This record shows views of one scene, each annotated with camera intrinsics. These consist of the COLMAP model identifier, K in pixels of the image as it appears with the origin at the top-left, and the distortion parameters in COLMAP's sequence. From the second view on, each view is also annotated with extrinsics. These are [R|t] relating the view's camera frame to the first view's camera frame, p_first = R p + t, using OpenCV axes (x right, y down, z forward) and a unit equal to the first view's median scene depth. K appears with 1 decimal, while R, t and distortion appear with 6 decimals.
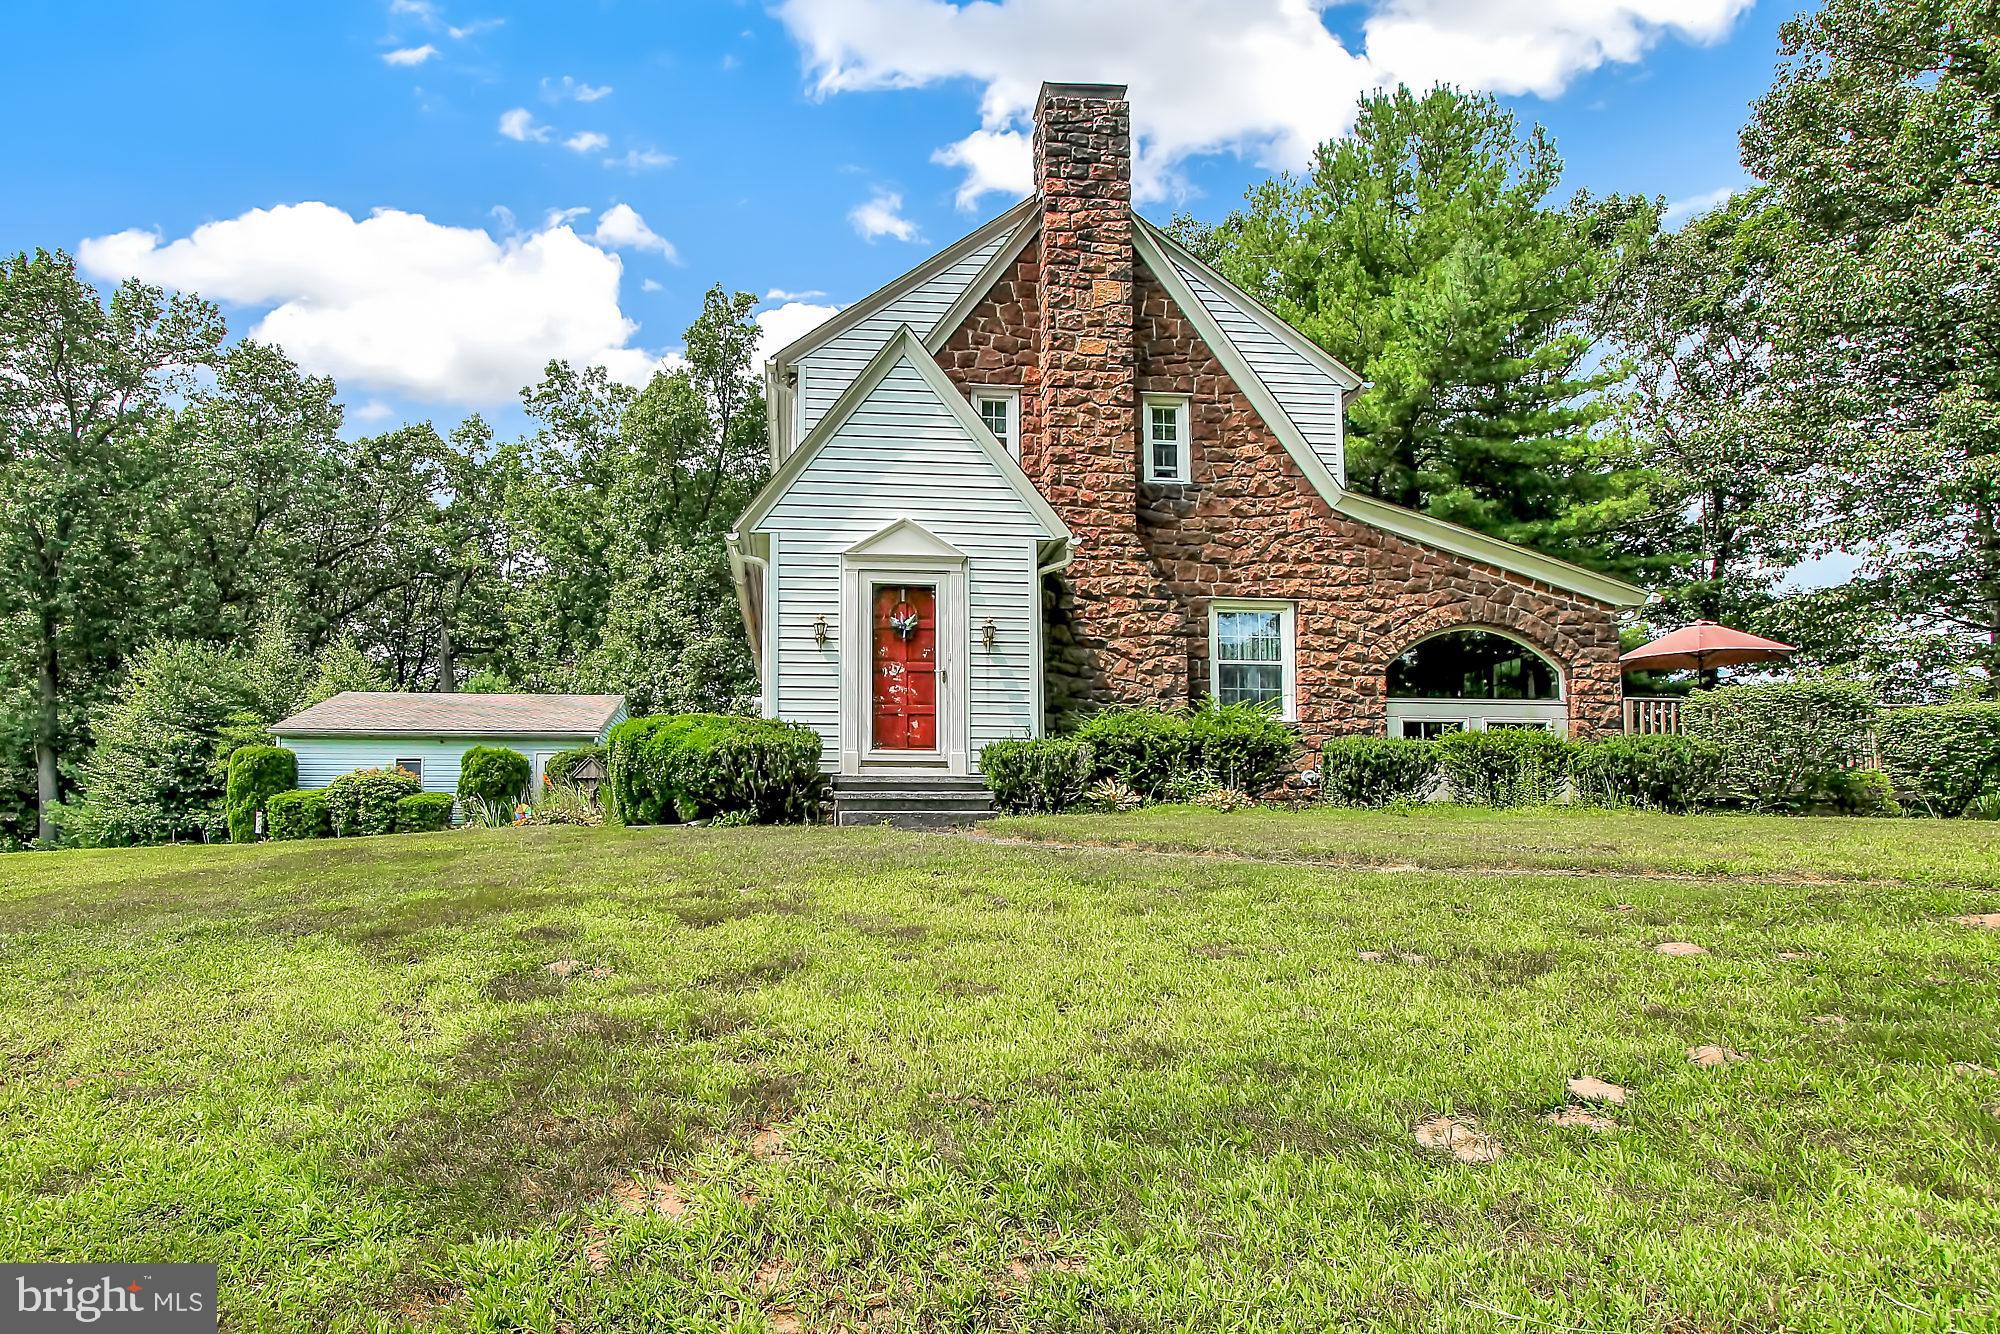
lens RADIAL K [[1216.0, 0, 865.3], [0, 1216.0, 749.0], [0, 0, 1]] dist [0.000431, 0.000956]
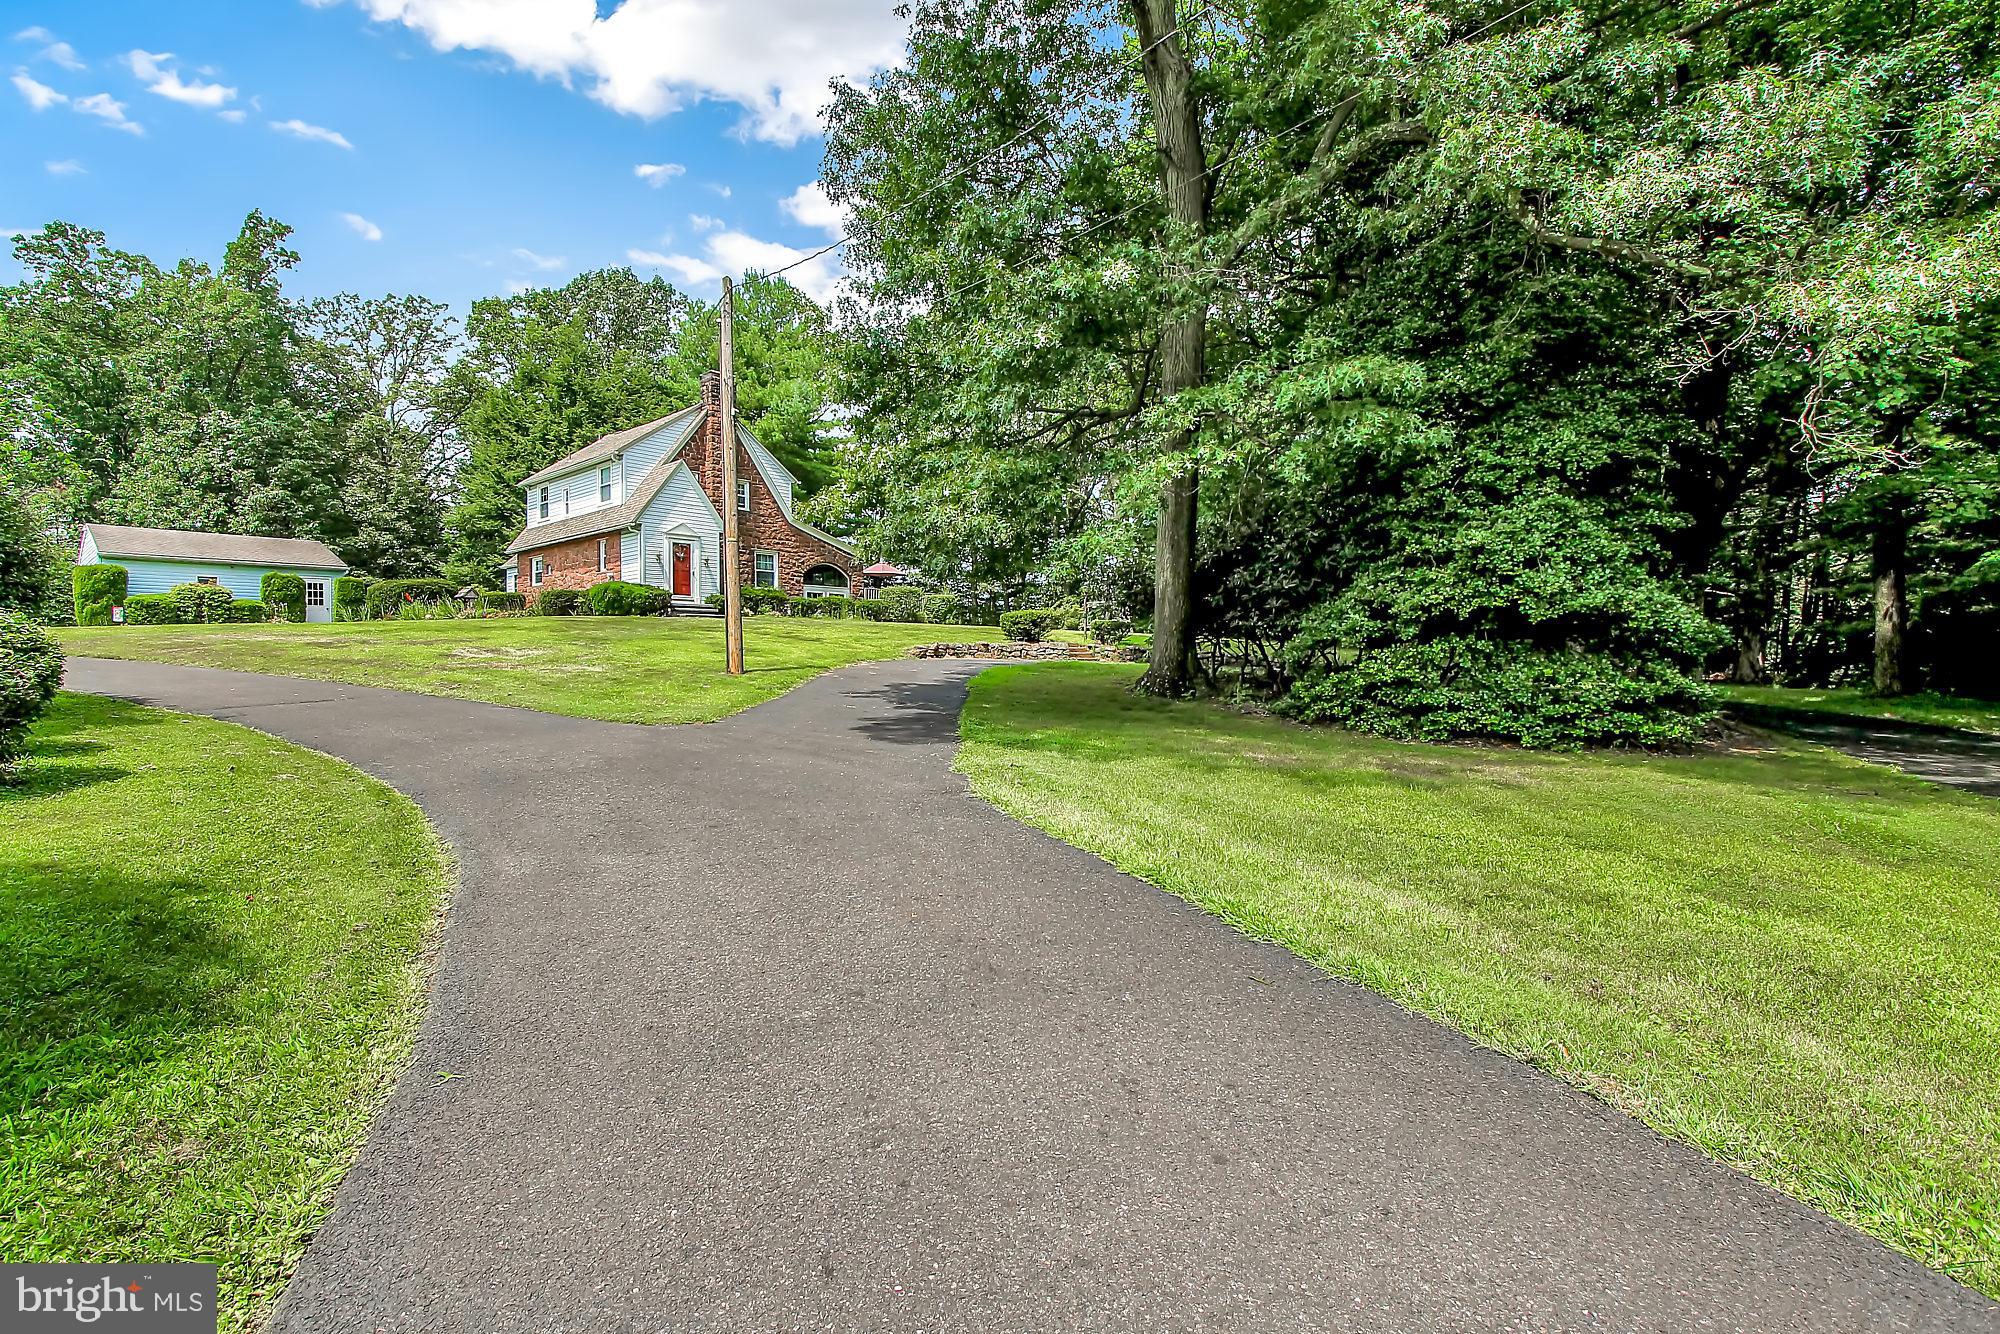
lens RADIAL K [[1007.4, 0, 1000.0], [0, 1007.4, 667.0], [0, 0, 1]] dist [-0.003614, -0.001274]
pose [[0.741809, -0.004444, 0.670596, -0.969214], [-0.049667, 0.996868, 0.061548, -0.014192], [-0.668769, -0.078963, 0.739265, -1.328899]]
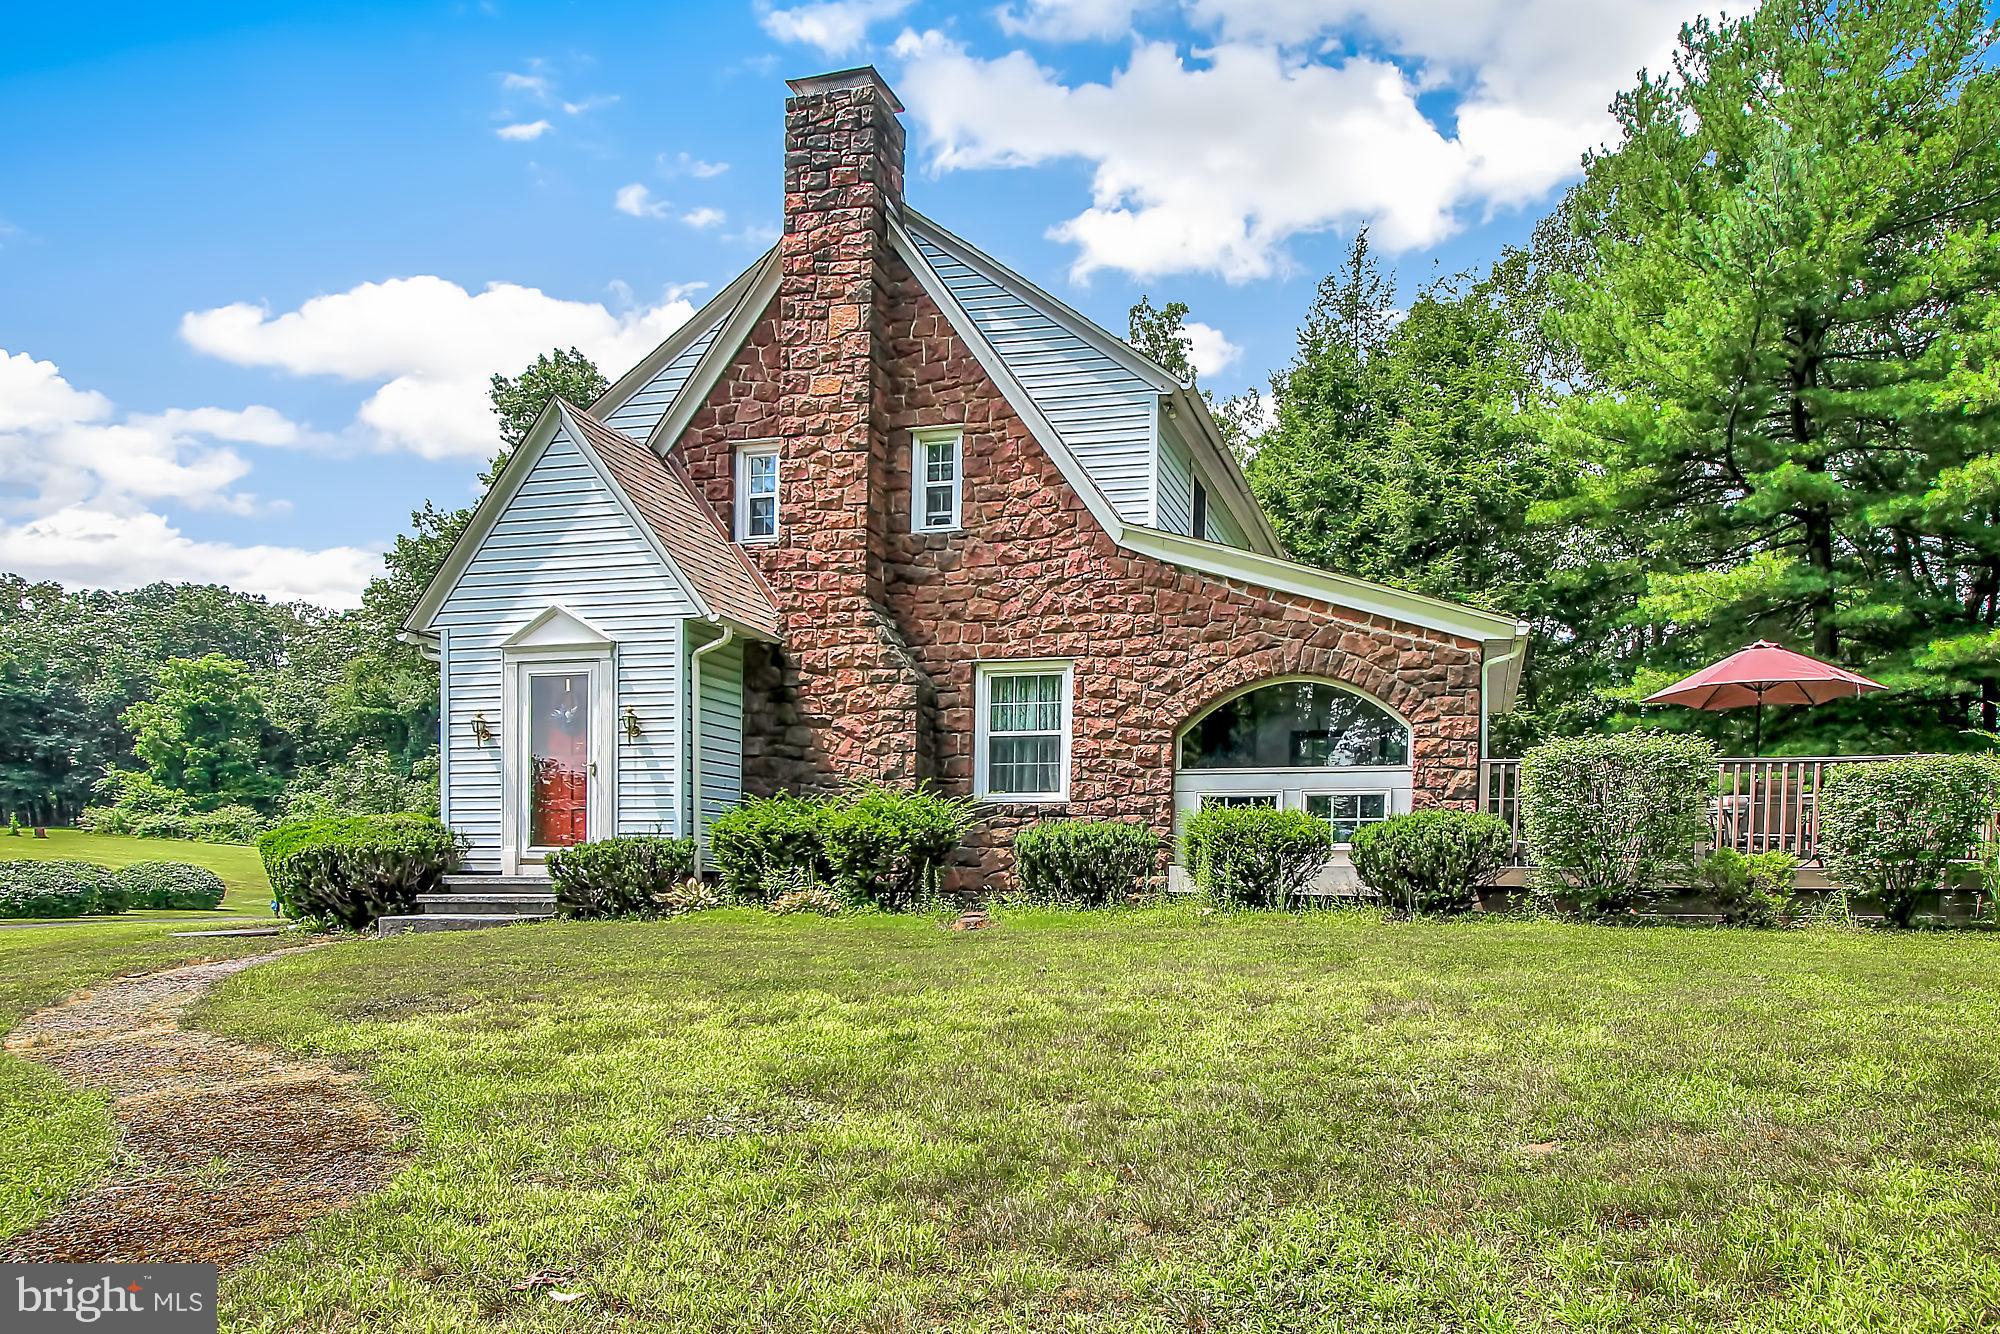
lens RADIAL K [[1289.1, 0, 1121.5], [0, 1289.1, 910.3], [0, 0, 1]] dist [-0.002698, 0.001698]
pose [[0.948378, 0.006295, -0.317080, 0.678962], [0.024570, 0.995340, 0.093250, -0.029267], [0.316190, -0.096227, 0.943803, 0.134657]]
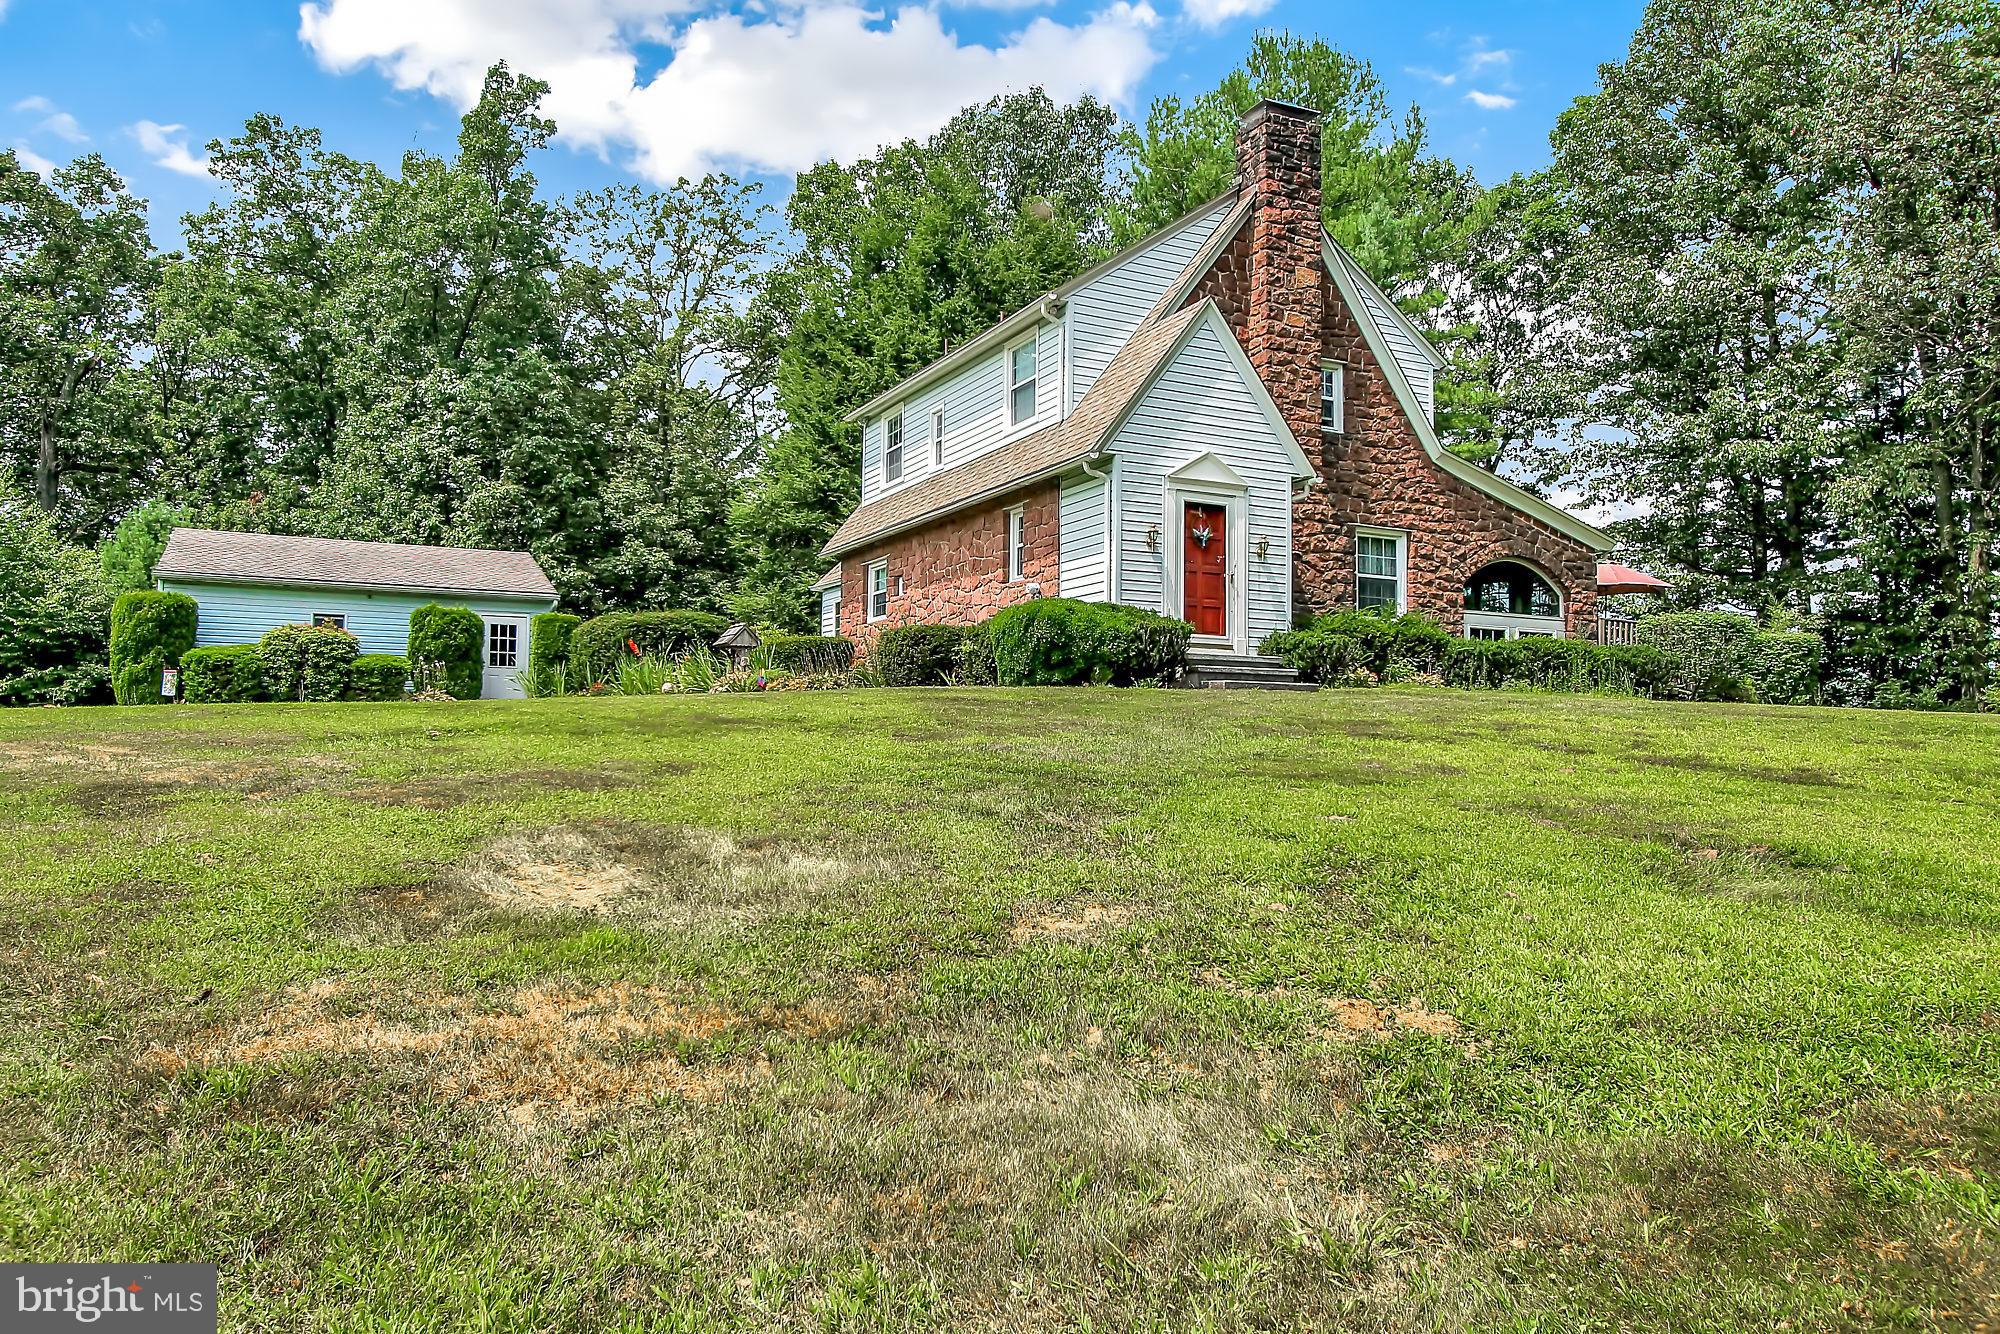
lens RADIAL K [[1475.5, 0, 1000.0], [0, 1475.5, 667.0], [0, 0, 1]] dist [-0.007333, 0.001908]
pose [[0.928475, 0.033465, 0.369885, -0.632154], [-0.042292, 0.998981, 0.015778, 0.016701], [-0.368980, -0.030293, 0.928944, -0.307851]]
